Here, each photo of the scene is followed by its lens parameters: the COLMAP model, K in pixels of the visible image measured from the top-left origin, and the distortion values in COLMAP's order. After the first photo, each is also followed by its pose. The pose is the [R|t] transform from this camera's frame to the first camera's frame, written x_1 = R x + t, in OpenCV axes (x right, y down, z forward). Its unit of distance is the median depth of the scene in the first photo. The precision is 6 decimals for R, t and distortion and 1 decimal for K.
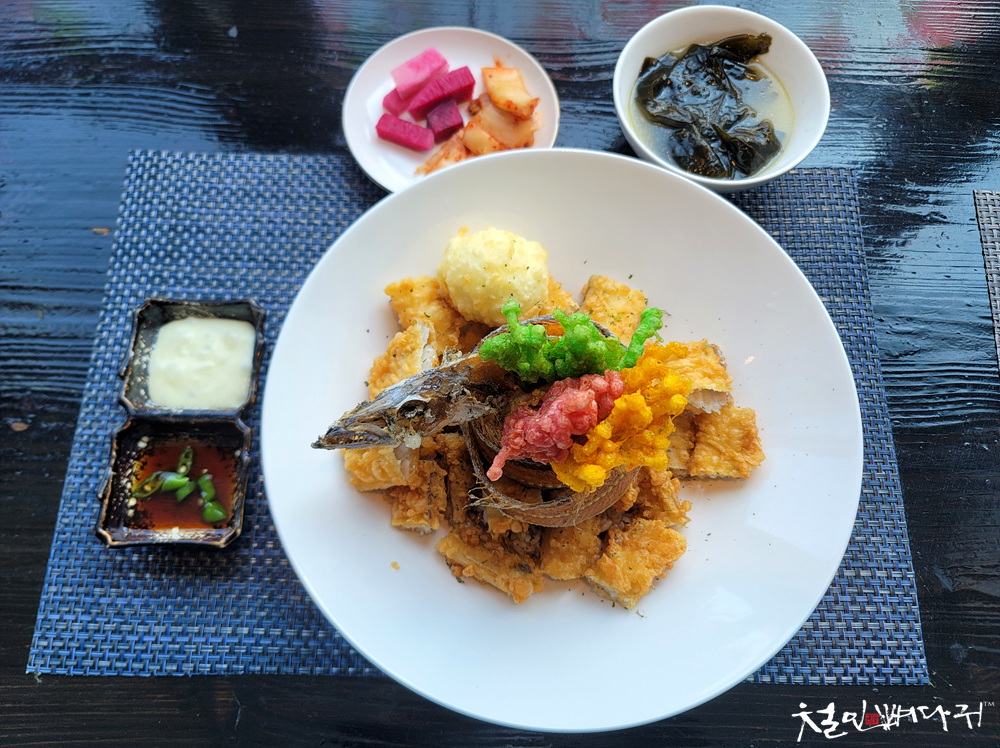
lens RADIAL K [[735.7, 0, 499.2], [0, 735.7, 376.3], [0, 0, 1]] dist [0.046738, -0.020771]
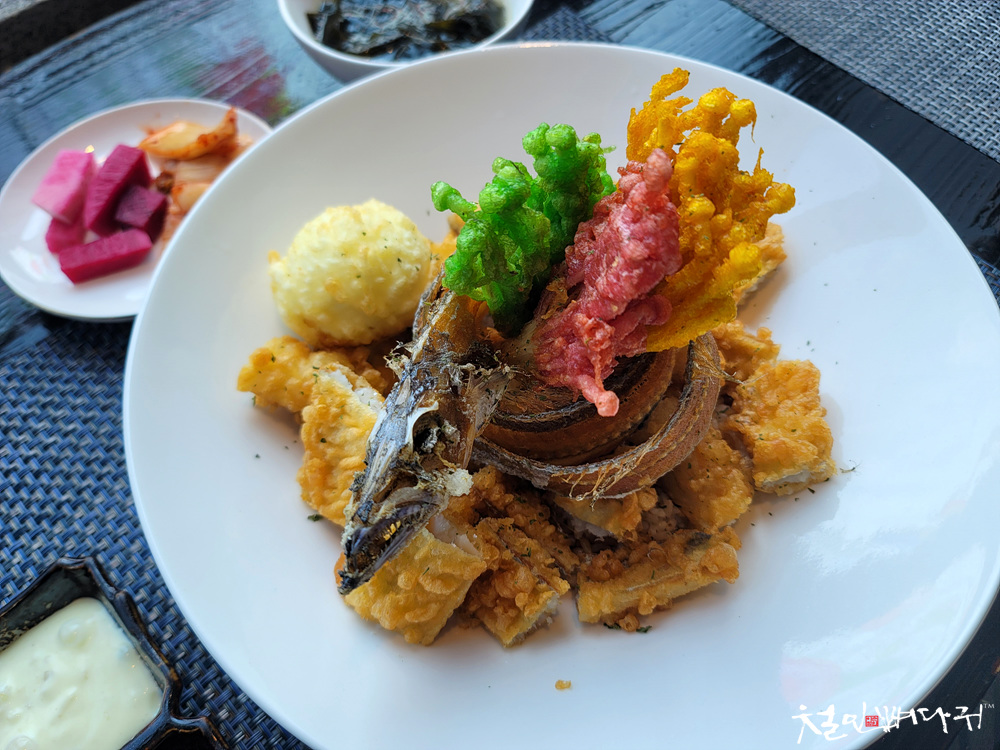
lens RADIAL K [[735.7, 0, 501.2], [0, 735.7, 372.7], [0, 0, 1]] dist [0.046738, -0.020771]
pose [[0.705883, -0.628887, 0.325929, -0.206880], [0.682516, 0.726964, -0.075471, 0.082265], [-0.189476, 0.275725, 0.942377, 0.369285]]
